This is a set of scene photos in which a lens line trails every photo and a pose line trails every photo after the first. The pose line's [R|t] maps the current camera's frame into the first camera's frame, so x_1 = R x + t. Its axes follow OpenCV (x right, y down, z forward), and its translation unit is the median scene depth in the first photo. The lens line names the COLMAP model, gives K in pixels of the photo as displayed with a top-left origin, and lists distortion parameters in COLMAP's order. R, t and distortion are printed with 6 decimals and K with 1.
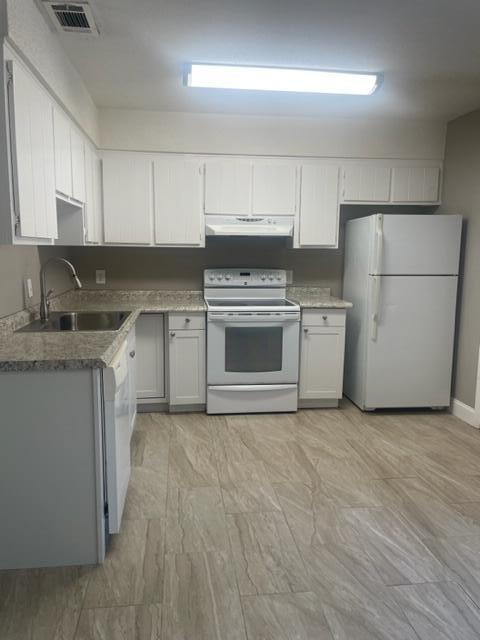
lens RADIAL K [[482.8, 0, 239.4], [0, 482.8, 321.1], [0, 0, 1]] dist [0.089639, -0.112854]
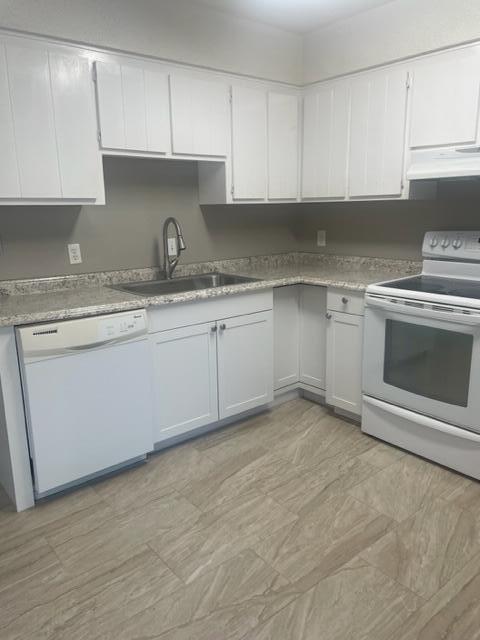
lens RADIAL K [[482.8, 0, 238.3], [0, 482.8, 319.1], [0, 0, 1]] dist [0.089639, -0.112854]
pose [[0.531773, 0.172207, -0.829194, 0.433650], [-0.101894, 0.985005, 0.139219, -0.061387], [0.840735, 0.010457, 0.541346, 0.457630]]
